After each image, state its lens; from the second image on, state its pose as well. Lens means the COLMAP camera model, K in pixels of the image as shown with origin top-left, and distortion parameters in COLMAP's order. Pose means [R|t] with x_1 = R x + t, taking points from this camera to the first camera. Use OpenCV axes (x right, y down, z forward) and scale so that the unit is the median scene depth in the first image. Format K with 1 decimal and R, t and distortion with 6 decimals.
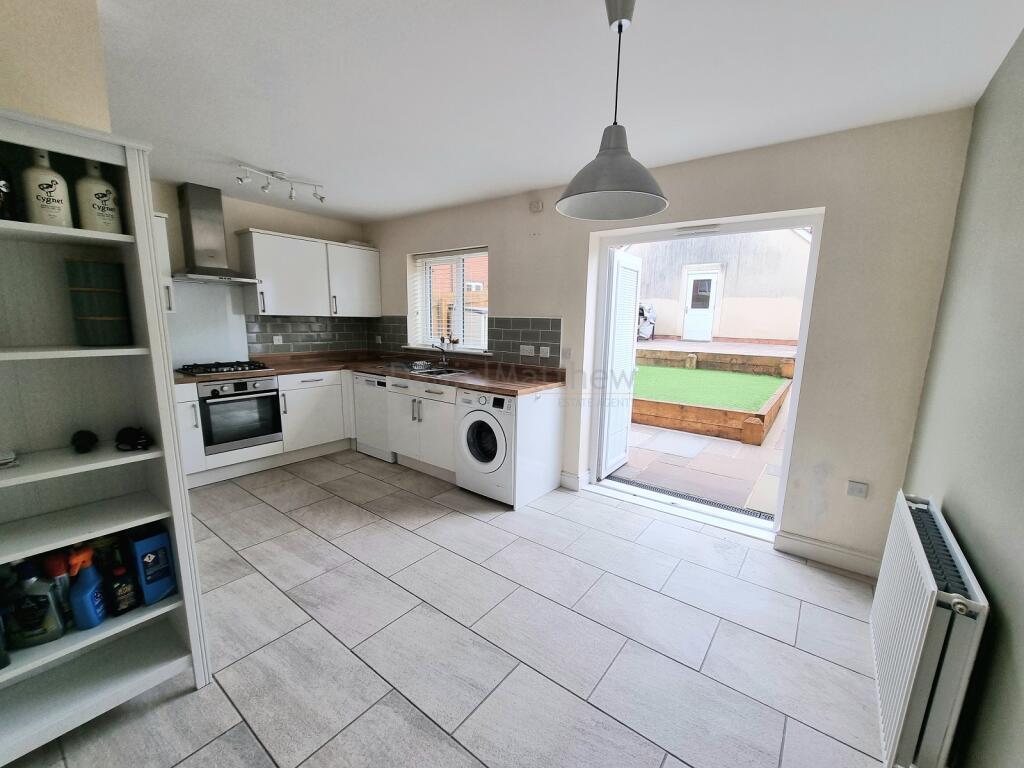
lens RADIAL K [[421.6, 0, 517.8], [0, 421.6, 395.3], [0, 0, 1]] dist [0.000290, 0.000074]
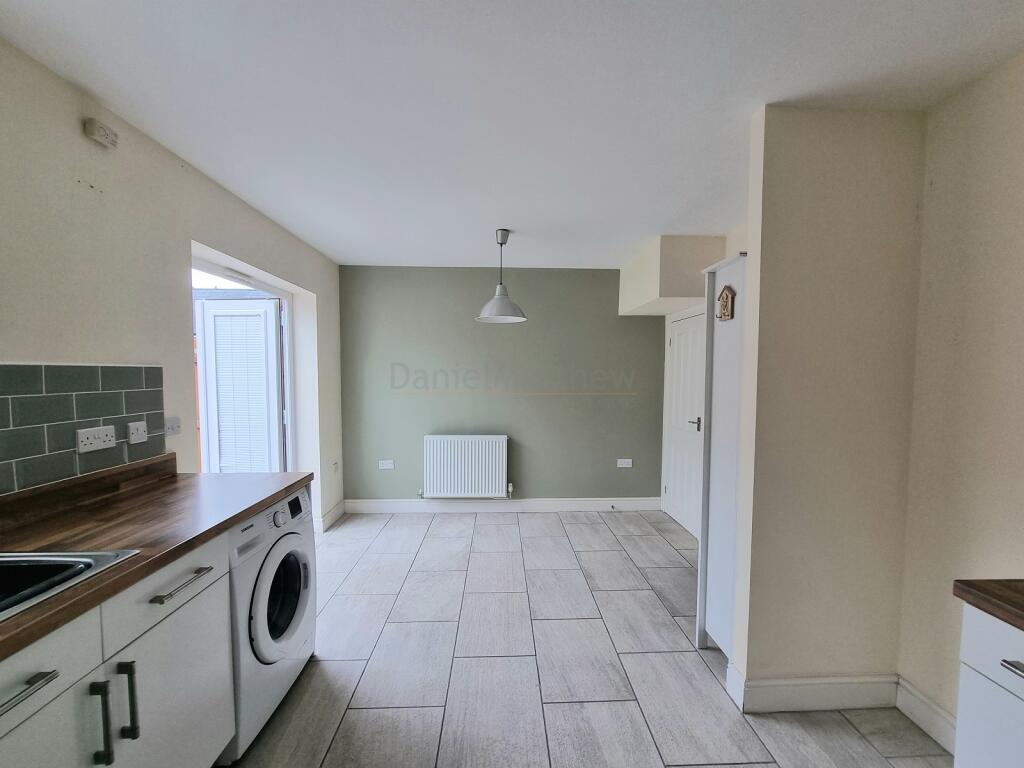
lens RADIAL K [[421.6, 0, 517.8], [0, 421.6, 395.3], [0, 0, 1]] dist [0.000290, 0.000074]
pose [[-0.639282, -0.065334, 0.766191, -0.640352], [0.118296, 0.976168, 0.181942, -0.192434], [-0.759818, 0.206950, -0.616318, 0.999606]]
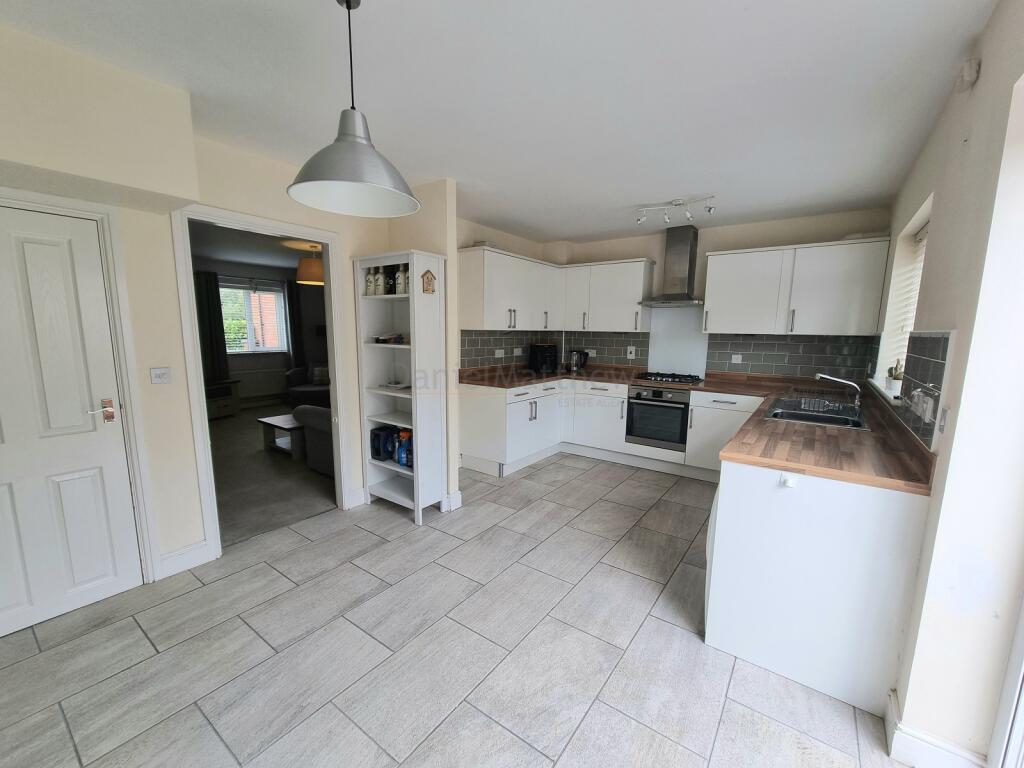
lens RADIAL K [[421.6, 0, 517.8], [0, 421.6, 395.3], [0, 0, 1]] dist [0.000290, 0.000074]
pose [[0.029104, 0.133794, -0.990582, 0.503936], [-0.190134, 0.973649, 0.125920, -0.094737], [0.981327, 0.184679, 0.053776, 0.584975]]
